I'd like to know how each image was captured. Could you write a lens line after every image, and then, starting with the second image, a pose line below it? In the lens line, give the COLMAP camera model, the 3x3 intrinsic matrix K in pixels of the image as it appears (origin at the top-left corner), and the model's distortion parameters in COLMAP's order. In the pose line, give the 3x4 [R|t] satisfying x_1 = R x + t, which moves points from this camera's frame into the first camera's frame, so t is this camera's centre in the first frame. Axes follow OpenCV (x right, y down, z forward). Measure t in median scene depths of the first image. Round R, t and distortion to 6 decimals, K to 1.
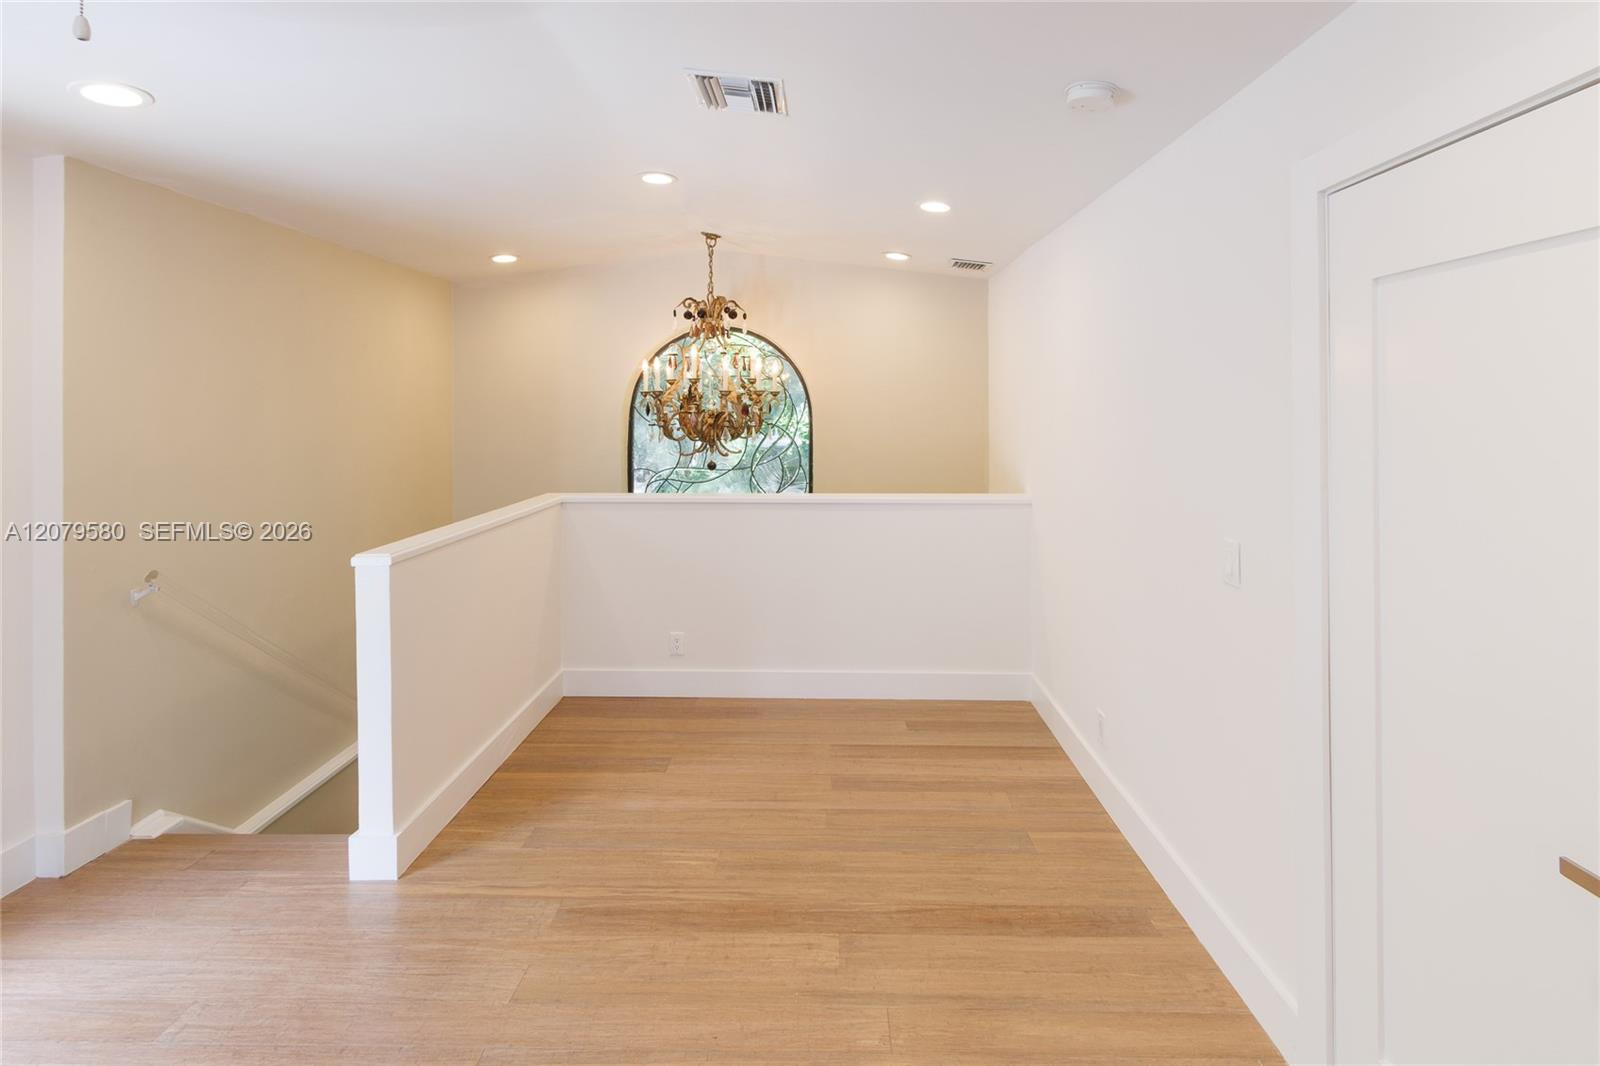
lens RADIAL K [[996.3, 0, 651.4], [0, 996.3, 399.7], [0, 0, 1]] dist [0.002959, -0.000660]
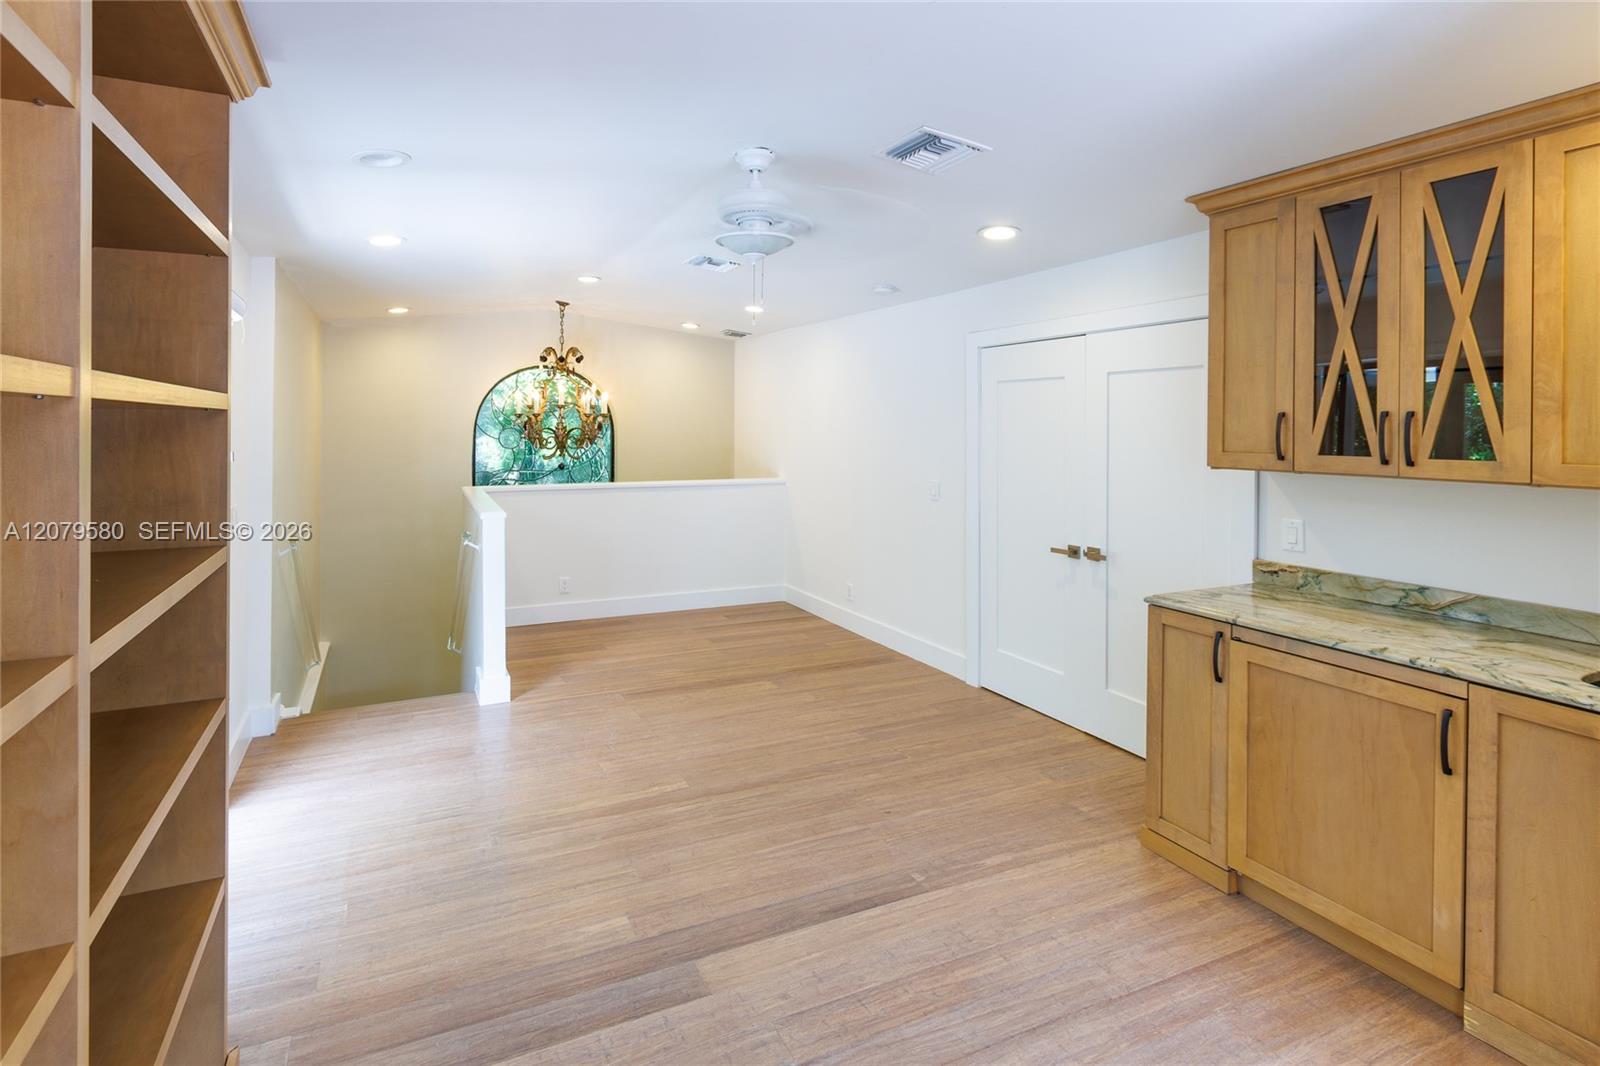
lens RADIAL K [[747.0, 0, 768.4], [0, 747.0, 424.1], [0, 0, 1]] dist [0.001322, 0.000025]
pose [[0.918265, 0.001555, 0.395964, -0.117697], [-0.004444, 0.999970, 0.006379, -0.001650], [-0.395943, -0.007618, 0.918244, -0.115459]]
